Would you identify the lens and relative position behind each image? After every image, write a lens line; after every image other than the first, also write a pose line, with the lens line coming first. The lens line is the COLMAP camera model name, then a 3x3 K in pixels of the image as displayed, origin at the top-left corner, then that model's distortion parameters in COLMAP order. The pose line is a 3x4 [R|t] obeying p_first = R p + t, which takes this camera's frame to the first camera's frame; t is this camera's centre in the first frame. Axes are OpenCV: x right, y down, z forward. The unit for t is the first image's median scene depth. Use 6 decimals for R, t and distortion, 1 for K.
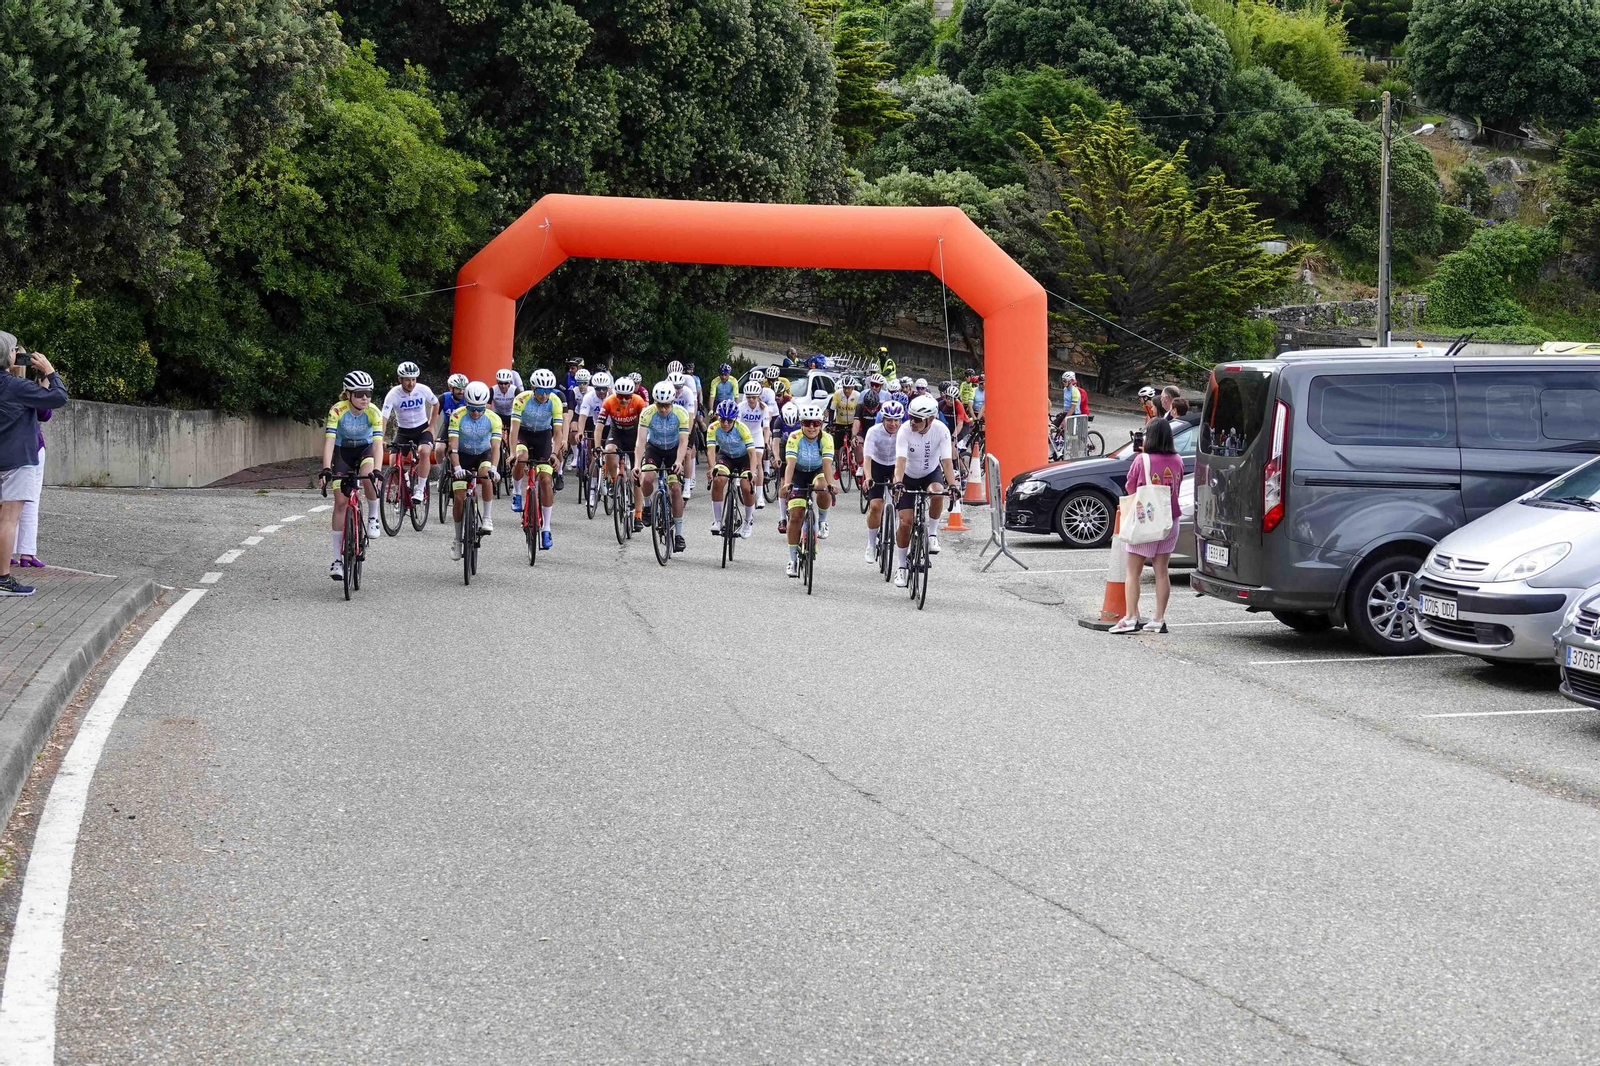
lens RADIAL K [[2807.1, 0, 783.8], [0, 2807.1, 539.2], [0, 0, 1]] dist [0.018955, -0.017723]
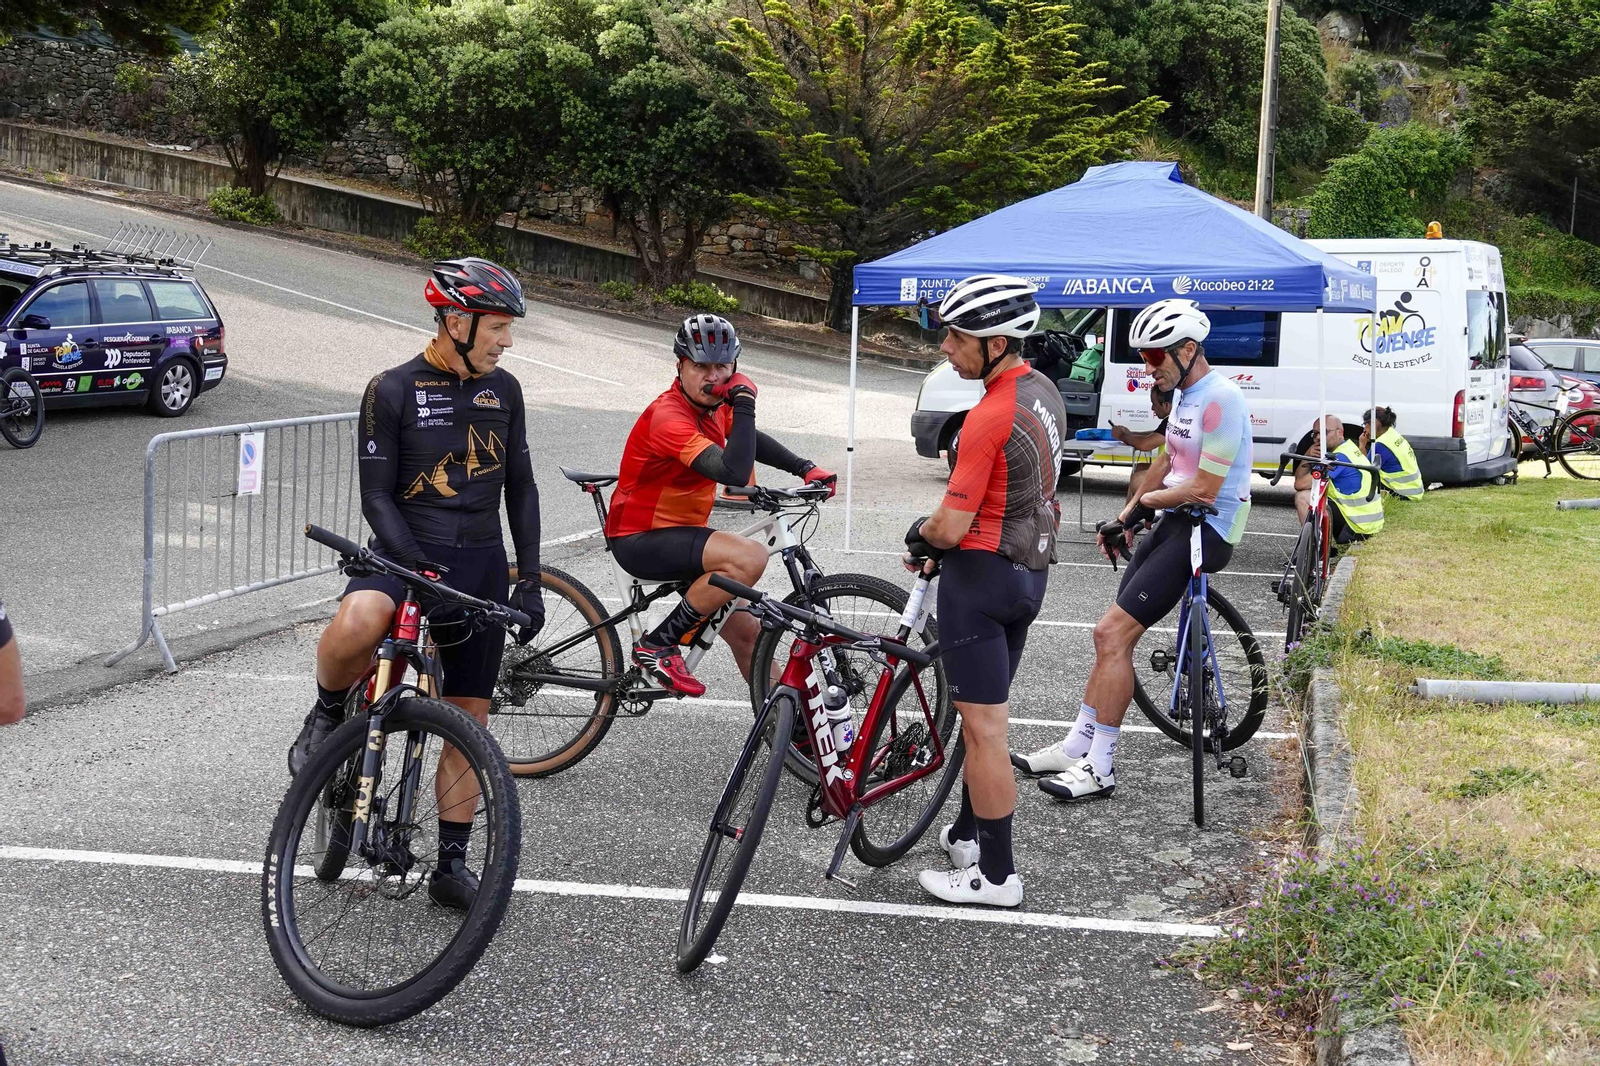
lens RADIAL K [[1980.2, 0, 795.7], [0, 1980.2, 559.2], [0, 0, 1]] dist [0.016315, 0.004498]
pose [[0.999568, 0.027412, 0.010624, 0.167125], [-0.028092, 0.997133, 0.070262, -0.050484], [-0.008668, -0.070530, 0.997472, 0.891552]]
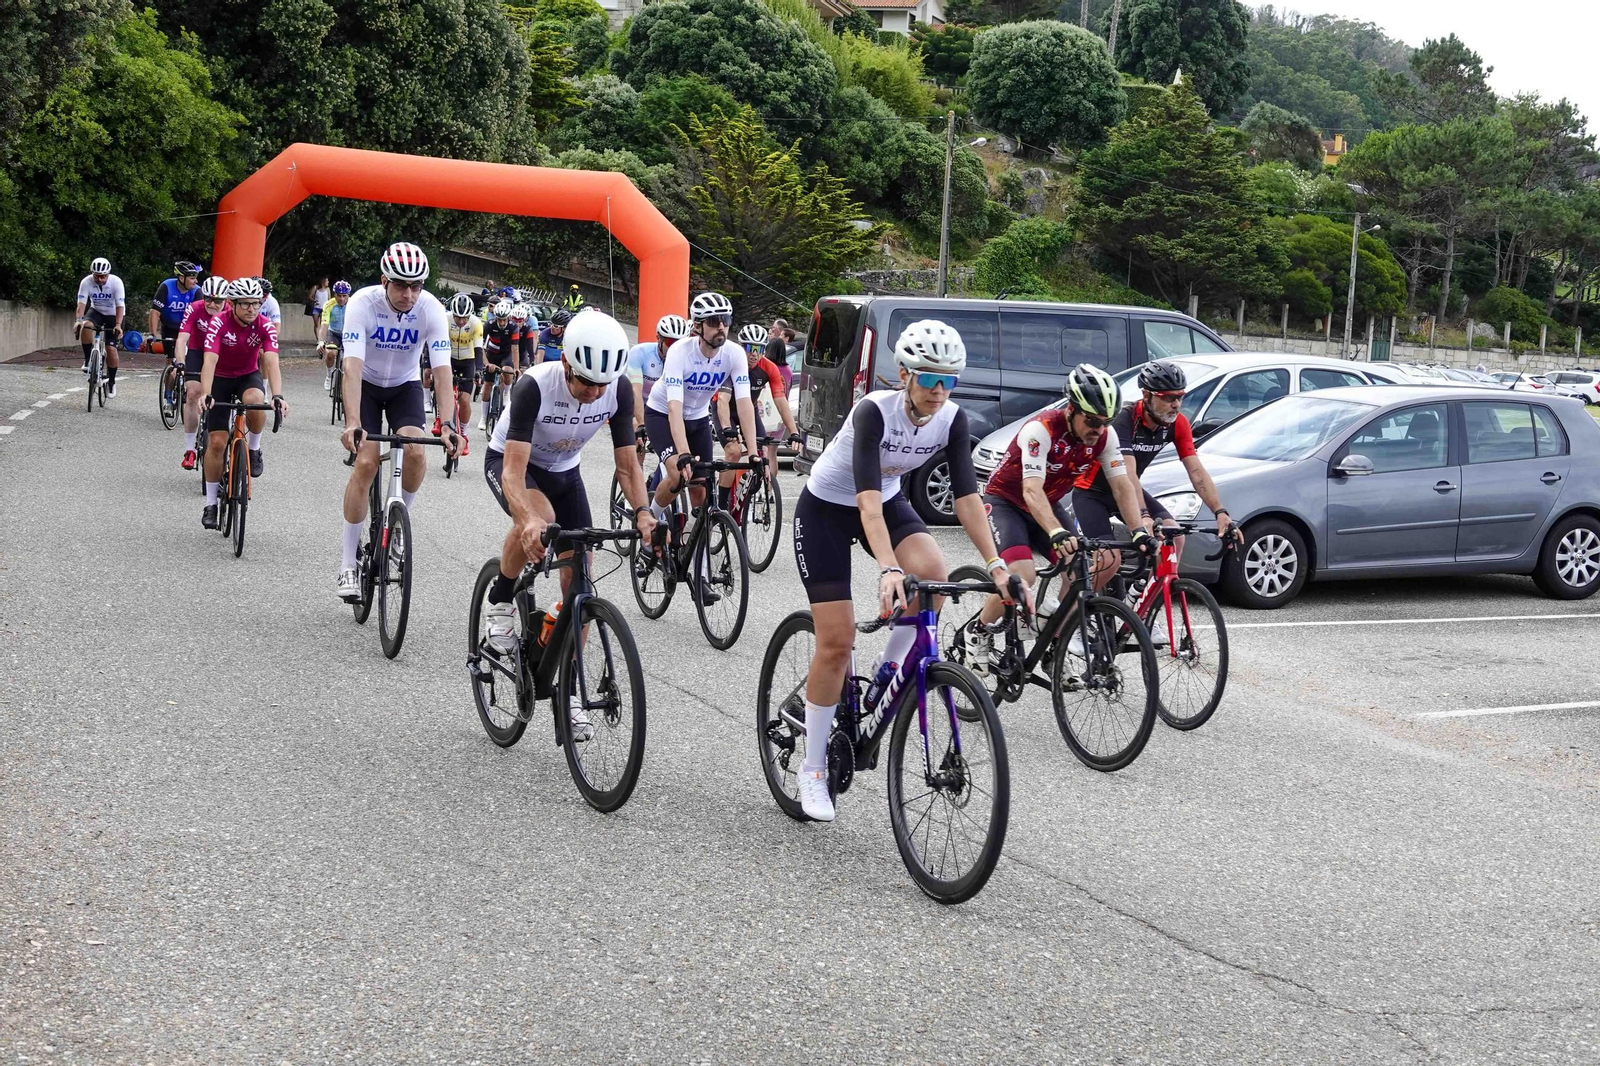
lens RADIAL K [[2166.6, 0, 800.0], [0, 2166.6, 533.0], [0, 0, 1]] dist [0.006936, -0.014161]
pose [[0.988052, 0.035871, 0.149890, -0.000408], [-0.042012, 0.998394, 0.038002, 0.003606], [-0.148287, -0.043845, 0.987972, 0.004127]]
